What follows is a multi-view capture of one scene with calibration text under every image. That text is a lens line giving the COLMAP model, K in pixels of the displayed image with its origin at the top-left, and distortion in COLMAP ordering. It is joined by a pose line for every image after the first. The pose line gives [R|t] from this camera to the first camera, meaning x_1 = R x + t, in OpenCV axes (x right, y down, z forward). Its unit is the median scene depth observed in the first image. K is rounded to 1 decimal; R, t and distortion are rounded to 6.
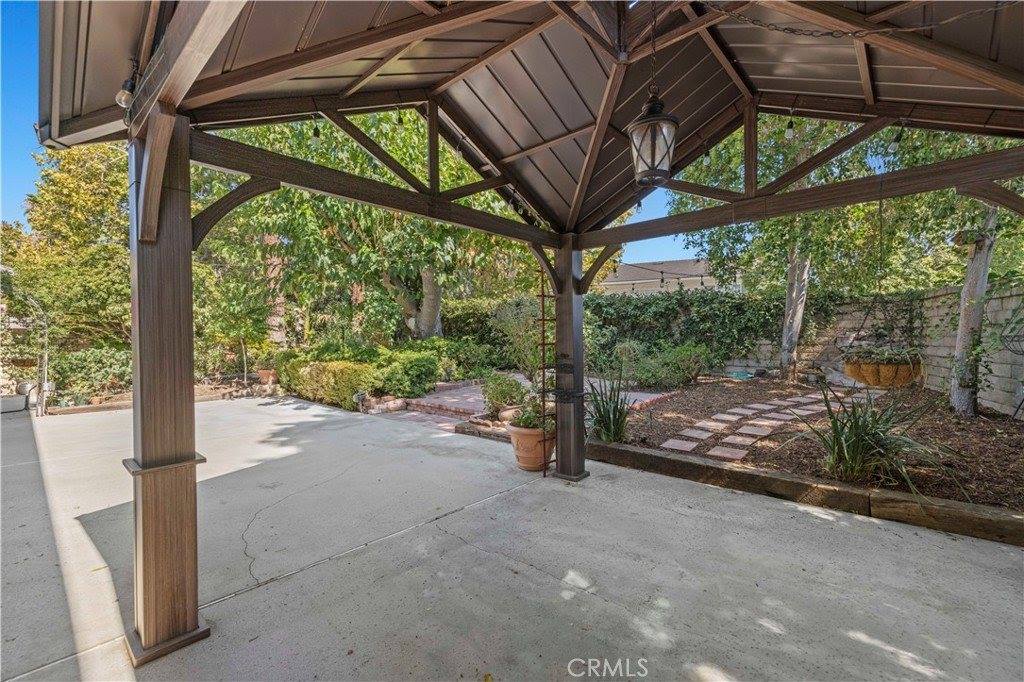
lens RADIAL K [[437.2, 0, 511.3], [0, 437.2, 338.6], [0, 0, 1]] dist [0.001541, 0.000520]
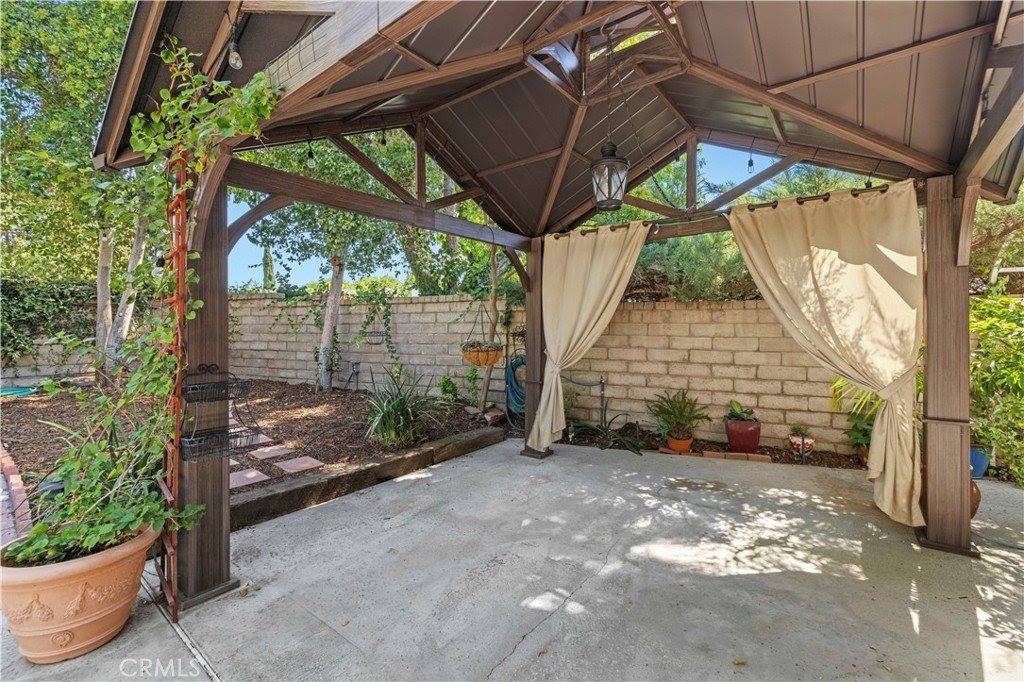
lens RADIAL K [[437.2, 0, 512.5], [0, 437.2, 331.0], [0, 0, 1]] dist [0.001541, 0.000520]
pose [[-0.072494, 0.005232, 0.997355, -0.579232], [0.006111, 0.999970, -0.004801, -0.000324], [-0.997350, 0.005746, -0.072523, 0.886700]]
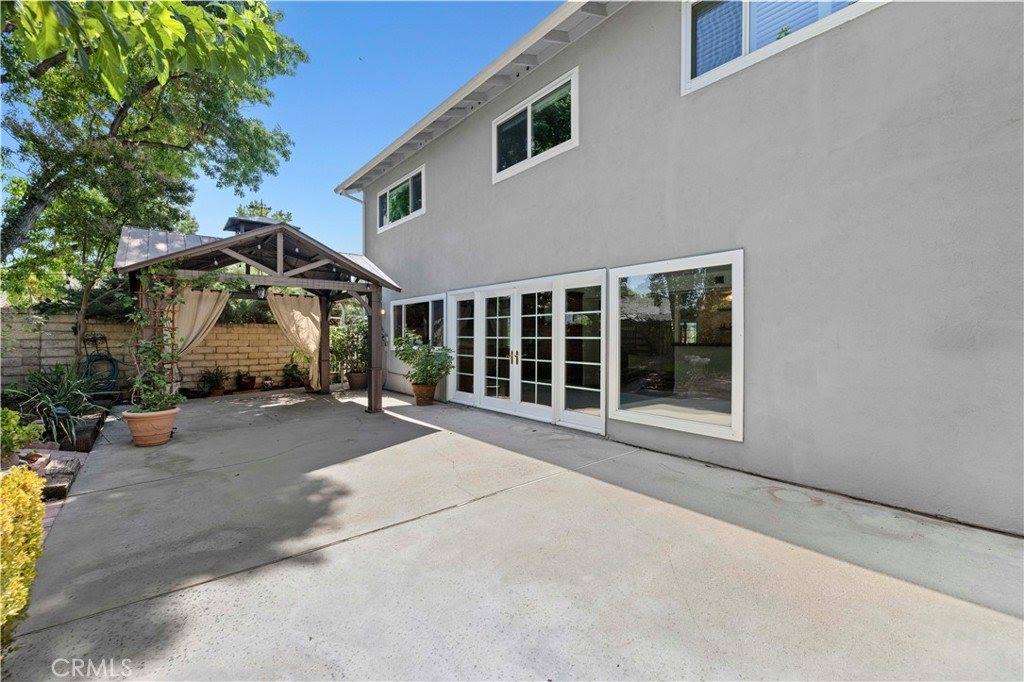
lens RADIAL K [[437.2, 0, 510.3], [0, 437.2, 336.6], [0, 0, 1]] dist [0.001541, 0.000520]
pose [[-0.989033, 0.009250, 0.147404, -1.850889], [0.010526, 0.999914, 0.007883, -0.013505], [-0.147318, 0.009348, -0.989045, 3.431746]]
